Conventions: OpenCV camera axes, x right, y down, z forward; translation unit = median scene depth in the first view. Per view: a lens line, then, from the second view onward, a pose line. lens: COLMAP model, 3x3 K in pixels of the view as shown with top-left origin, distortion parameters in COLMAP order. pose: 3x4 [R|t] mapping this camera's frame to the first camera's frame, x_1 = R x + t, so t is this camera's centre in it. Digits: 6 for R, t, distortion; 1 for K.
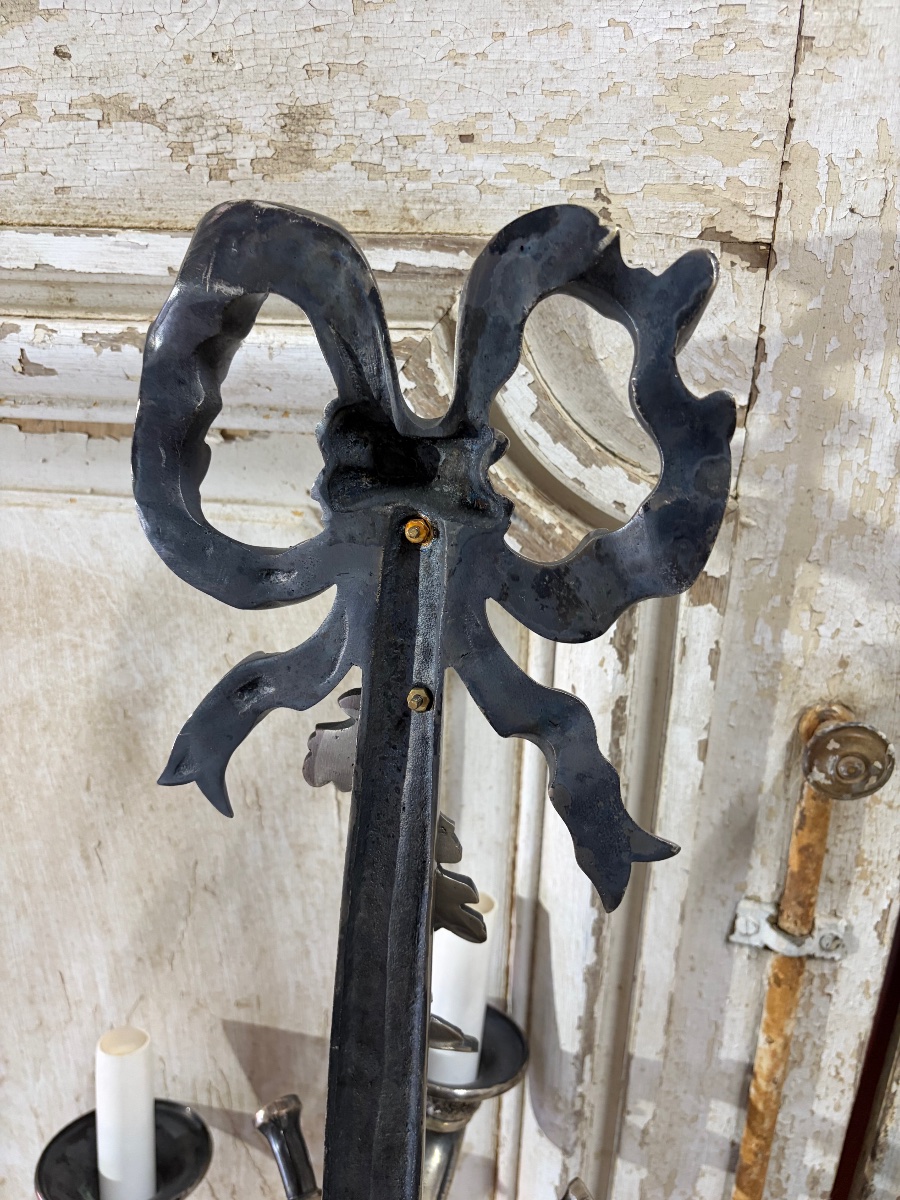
lens RADIAL K [[926.5, 0, 437.9], [0, 926.5, 596.2], [0, 0, 1]] dist [0.035465, -0.048357]
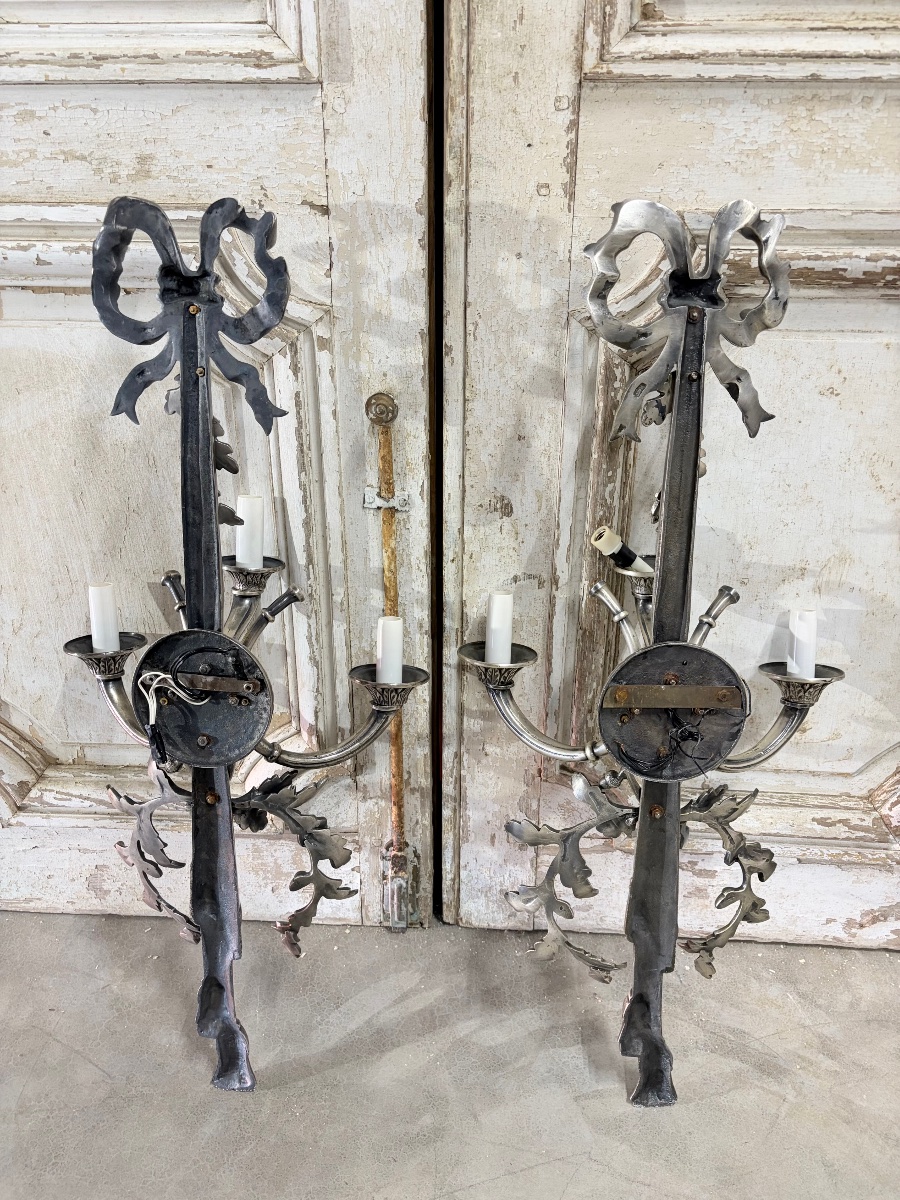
lens RADIAL K [[926.5, 0, 455.3], [0, 926.5, 602.6], [0, 0, 1]] dist [0.035465, -0.048357]
pose [[0.994121, -0.060915, 0.089514, 0.409553], [0.054261, 0.995708, 0.074982, 0.576099], [-0.093697, -0.069684, 0.993159, -1.768281]]
